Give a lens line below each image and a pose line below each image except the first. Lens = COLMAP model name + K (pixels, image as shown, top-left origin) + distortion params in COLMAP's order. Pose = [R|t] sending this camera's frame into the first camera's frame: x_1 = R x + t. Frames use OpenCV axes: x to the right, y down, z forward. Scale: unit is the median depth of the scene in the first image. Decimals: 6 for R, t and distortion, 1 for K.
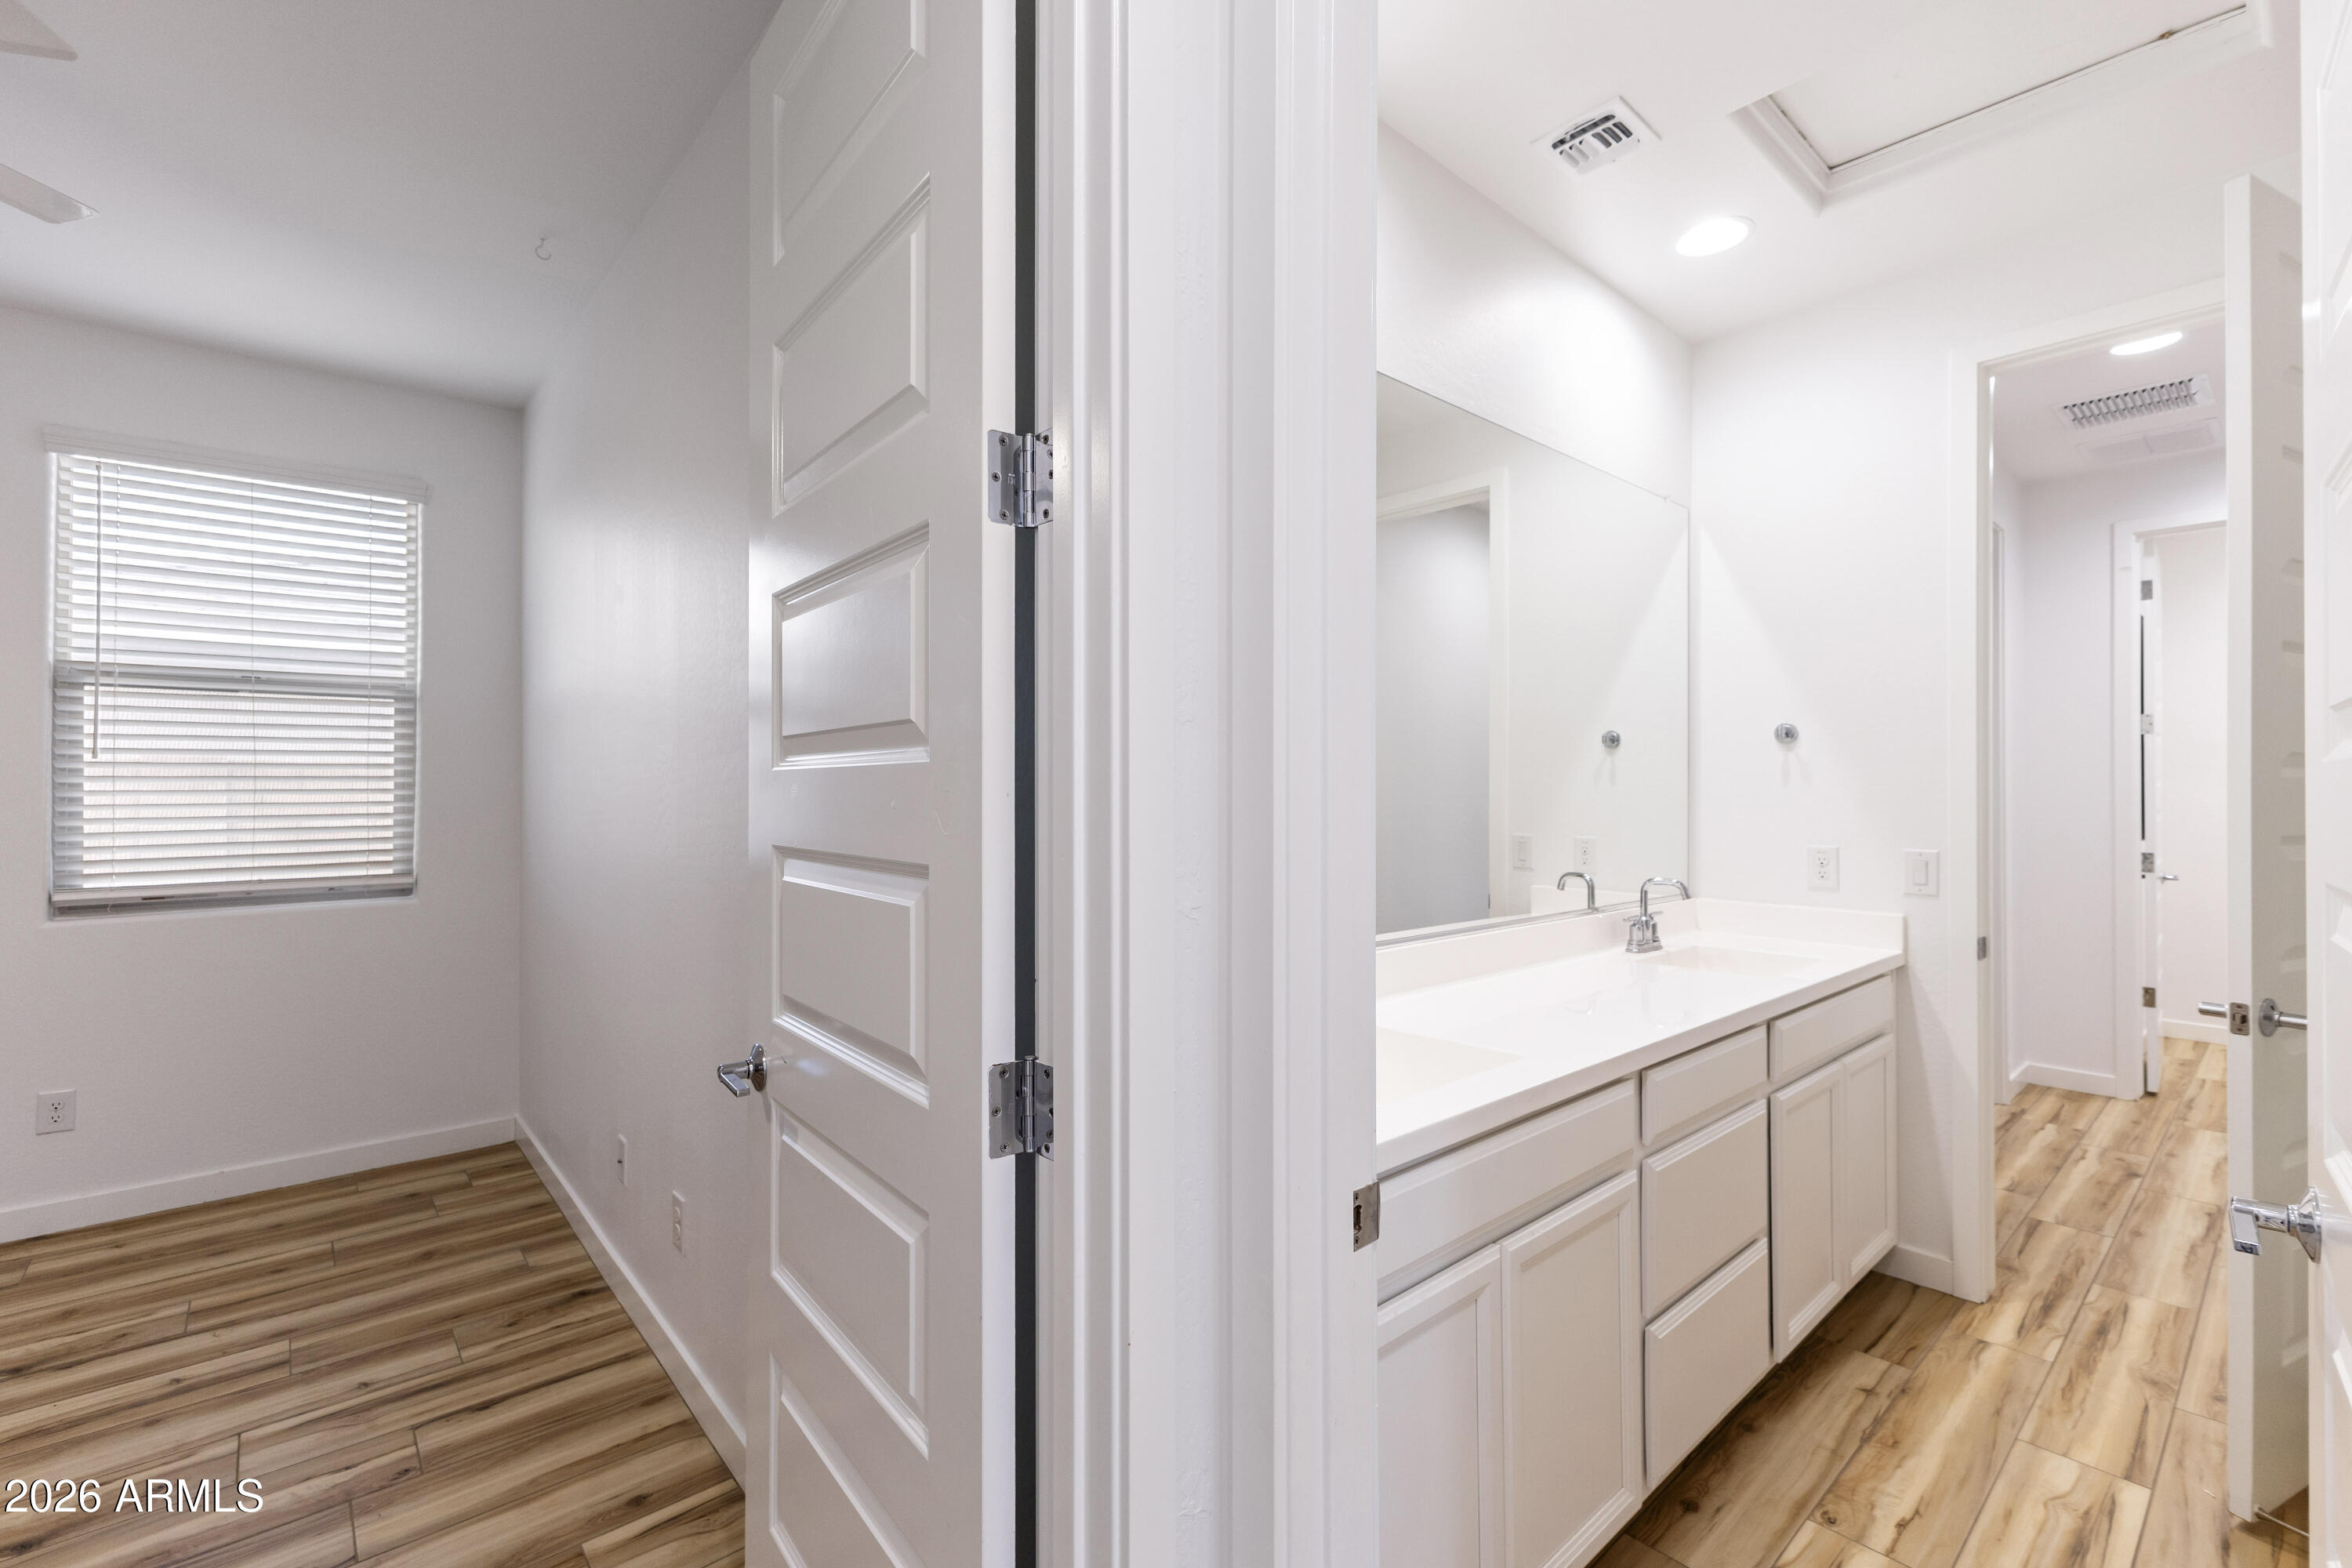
lens RADIAL K [[1007.0, 0, 1167.8], [0, 1007.0, 780.3], [0, 0, 1]] dist [0.014983, -0.006410]
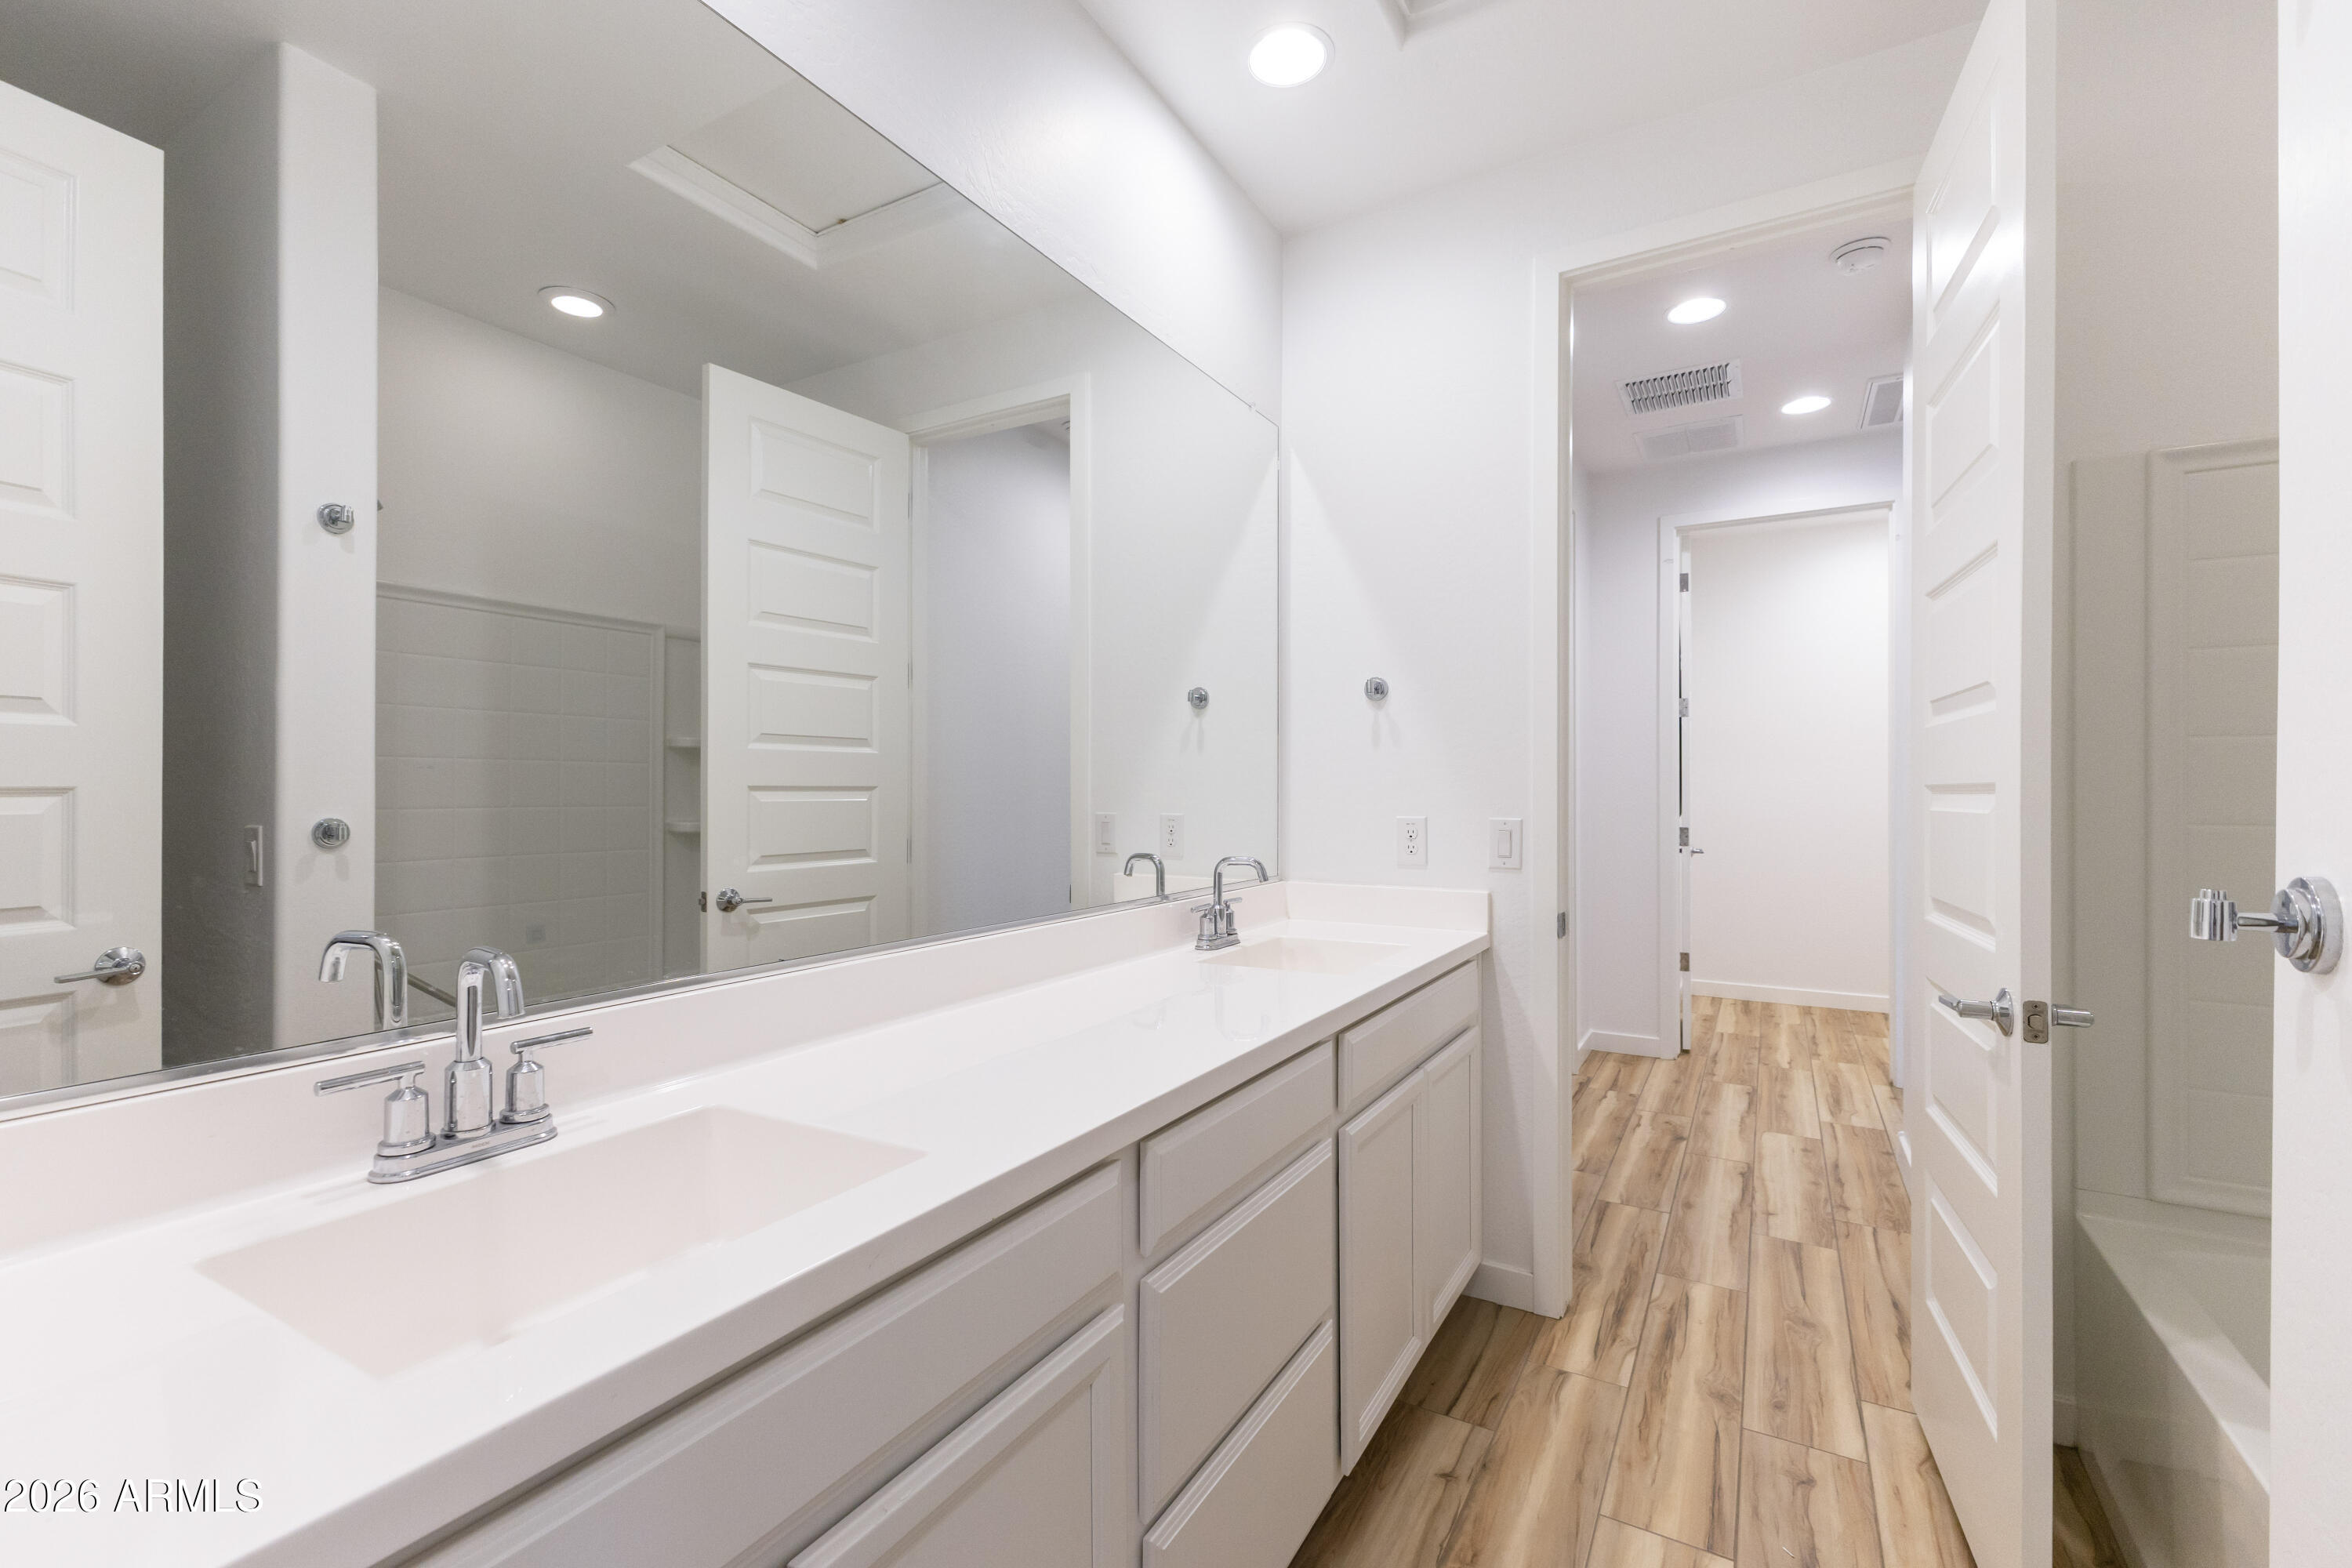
lens RADIAL K [[1005.2, 0, 1171.4], [0, 1005.2, 786.7], [0, 0, 1]] dist [0.002145, 0.000258]
pose [[0.950319, -0.001268, 0.311275, 0.187606], [-0.000167, 0.999989, 0.004583, 0.036771], [-0.311278, -0.004407, 0.950309, 0.249470]]
